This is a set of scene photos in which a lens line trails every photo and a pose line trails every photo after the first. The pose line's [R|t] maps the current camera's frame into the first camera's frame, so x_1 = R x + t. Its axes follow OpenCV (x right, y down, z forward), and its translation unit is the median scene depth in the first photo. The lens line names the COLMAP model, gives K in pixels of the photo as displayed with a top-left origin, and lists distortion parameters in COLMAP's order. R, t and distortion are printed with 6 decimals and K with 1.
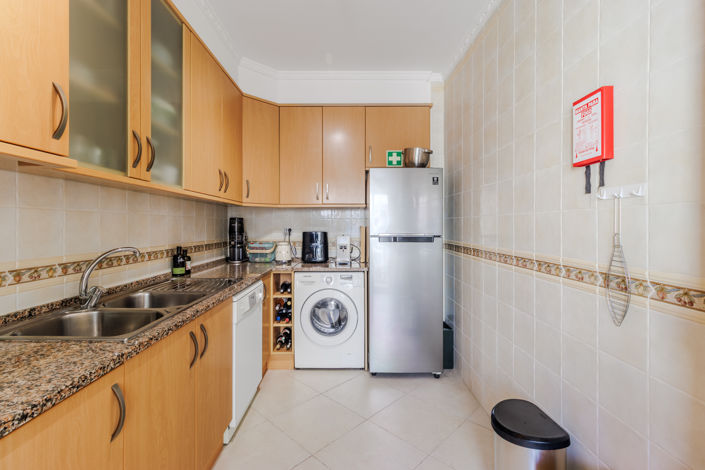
lens RADIAL K [[330.0, 0, 352.0], [0, 330.0, 225.5], [0, 0, 1]] dist [0.001978, 0.000714]
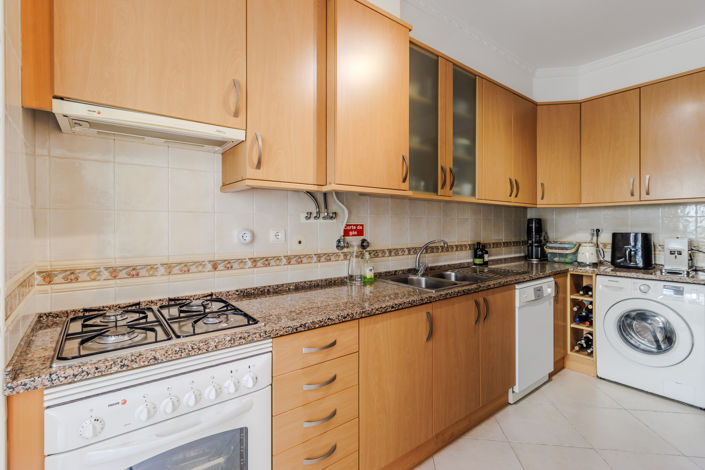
lens RADIAL K [[330.0, 0, 352.0], [0, 330.0, 225.5], [0, 0, 1]] dist [0.001978, 0.000714]
pose [[0.619011, -0.003105, -0.785376, 0.140927], [0.002354, 0.999995, -0.002098, 0.000180], [0.785379, -0.000550, 0.619015, -0.141484]]
